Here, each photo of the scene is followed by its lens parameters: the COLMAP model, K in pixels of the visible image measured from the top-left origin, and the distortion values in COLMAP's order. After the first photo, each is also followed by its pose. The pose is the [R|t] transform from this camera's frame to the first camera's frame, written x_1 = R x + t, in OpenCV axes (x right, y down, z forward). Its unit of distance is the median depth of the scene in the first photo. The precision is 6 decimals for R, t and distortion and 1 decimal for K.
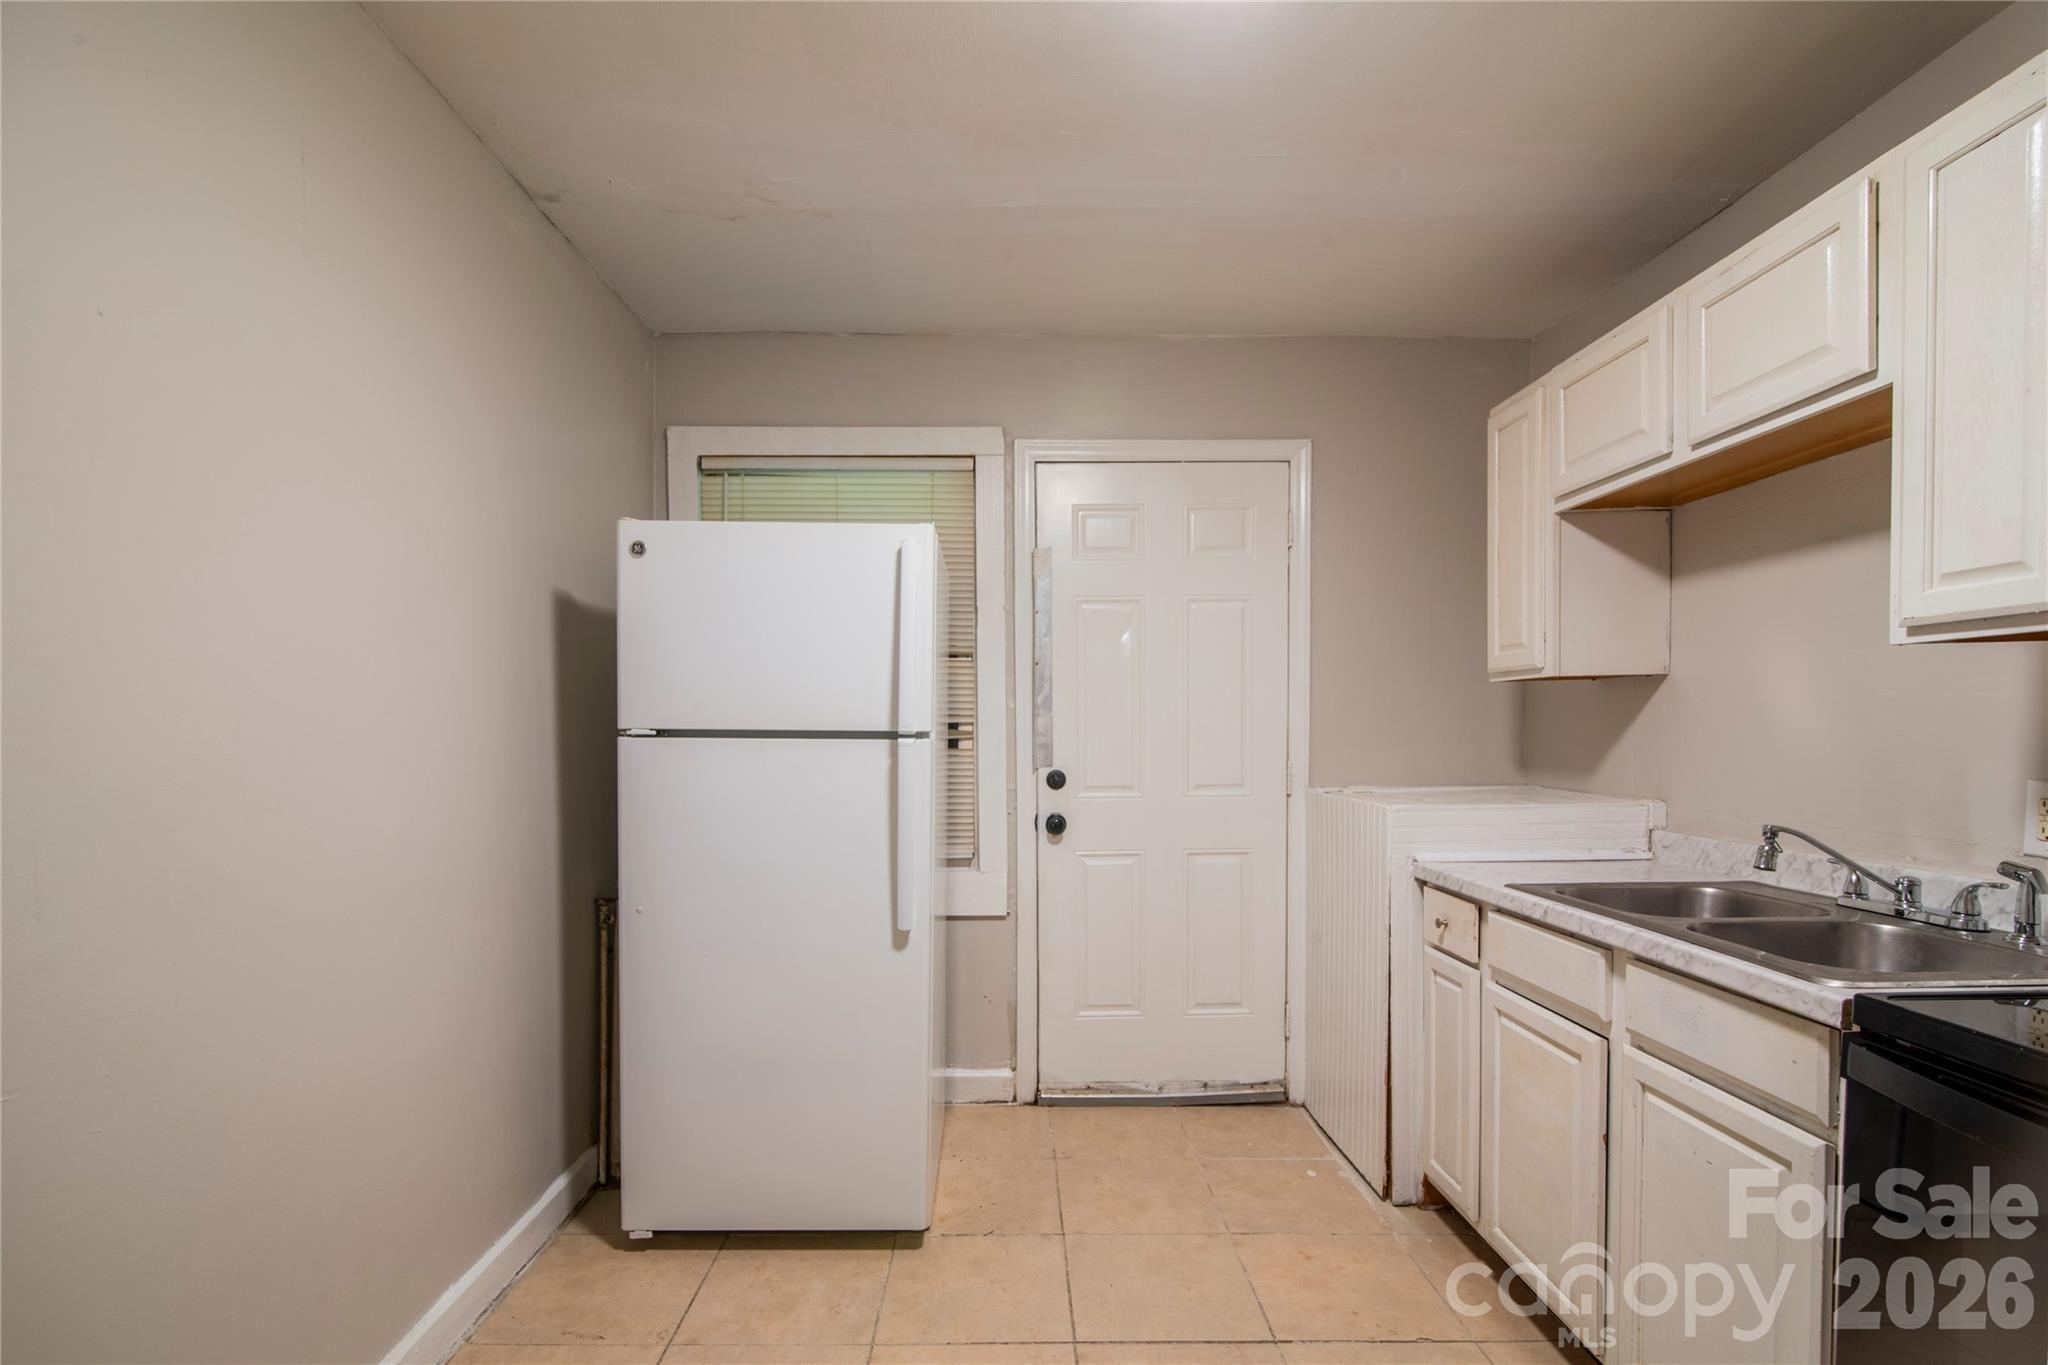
lens RADIAL K [[1019.2, 0, 1019.3], [0, 1019.2, 725.1], [0, 0, 1]] dist [0.000076, 0.000133]
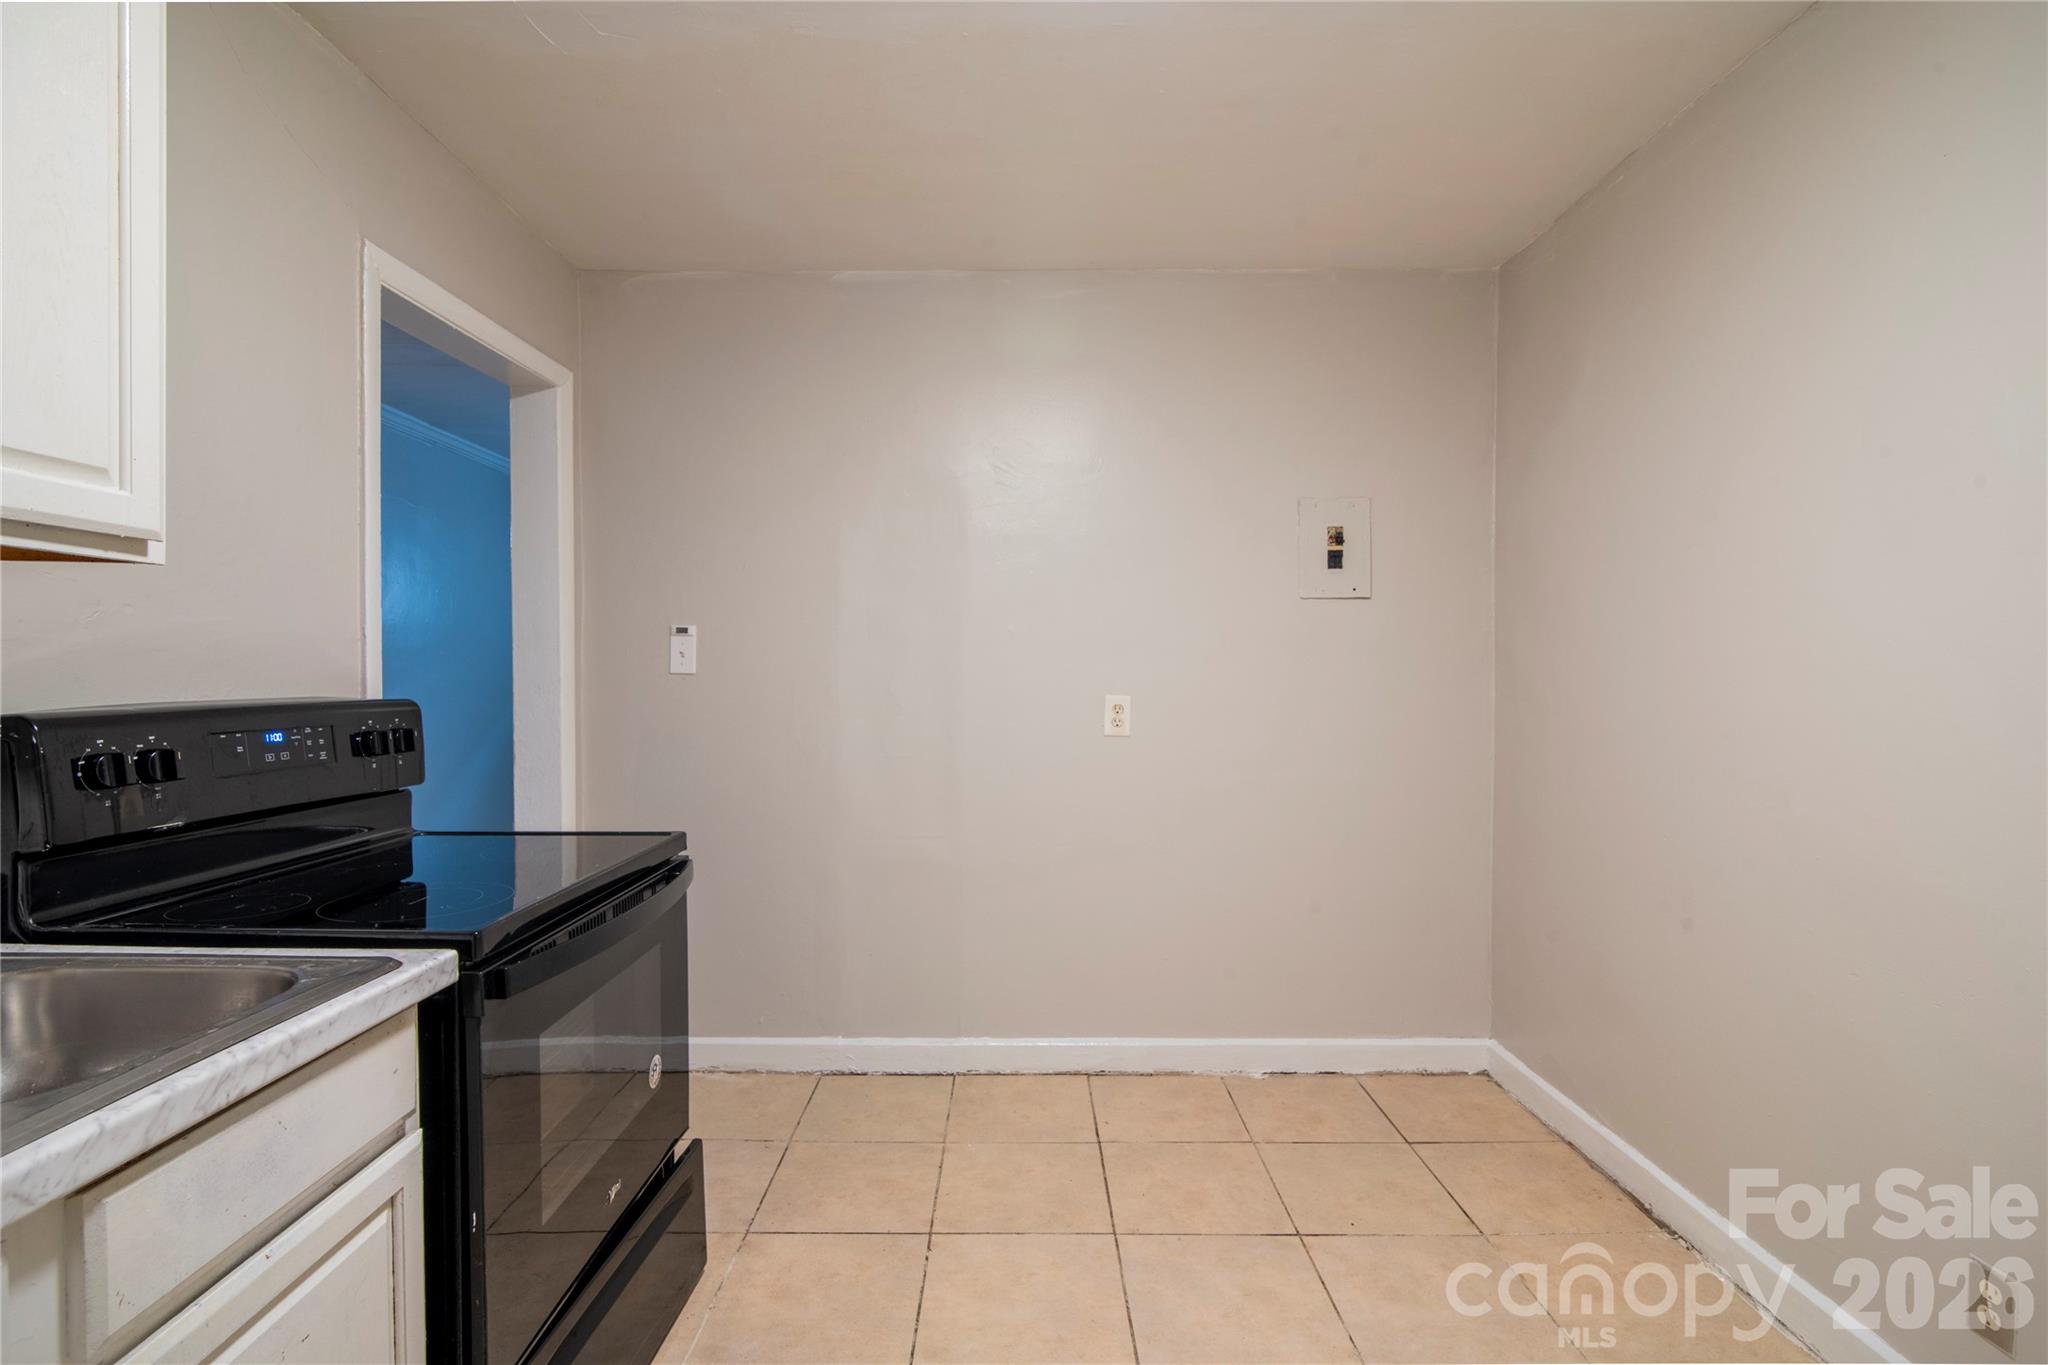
lens RADIAL K [[934.5, 0, 1024.0], [0, 934.5, 682.5], [0, 0, 1]] dist [-0.001790, 0.000033]
pose [[-0.999647, 0.004079, 0.026270, 0.152424], [0.004328, 0.999946, 0.009452, 0.004378], [-0.026230, 0.009562, -0.999610, 1.184114]]
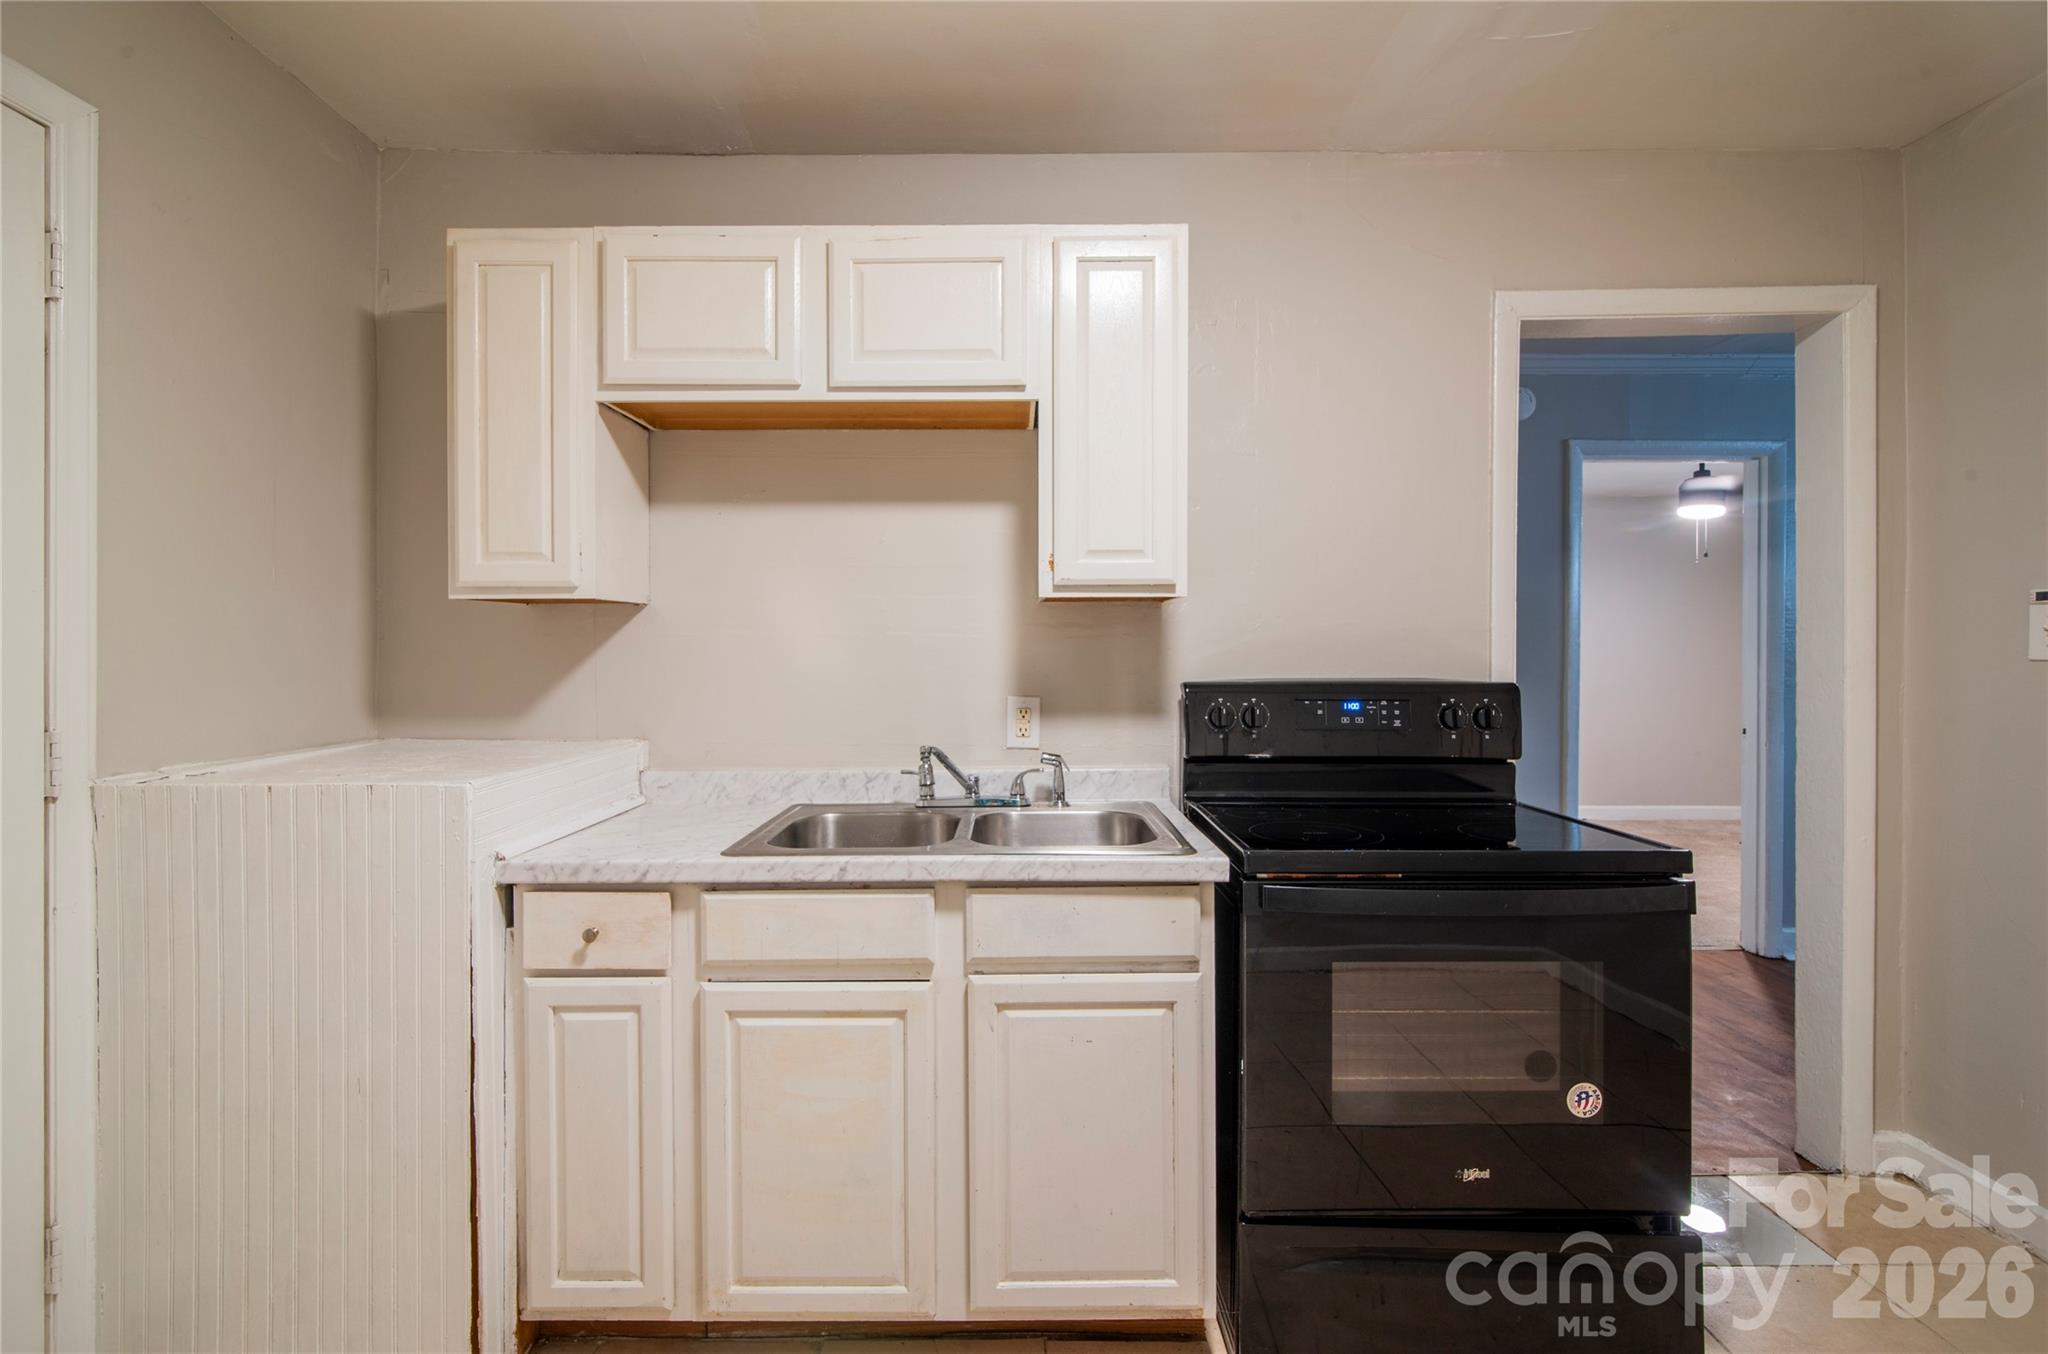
lens RADIAL K [[943.1, 0, 1019.7], [0, 943.1, 644.1], [0, 0, 1]] dist [-0.002591, -0.000476]
pose [[0.002292, 0.017829, 0.999838, -0.287963], [-0.000851, 0.999841, -0.017827, 0.003033], [-0.999997, -0.000810, 0.002307, 0.805840]]
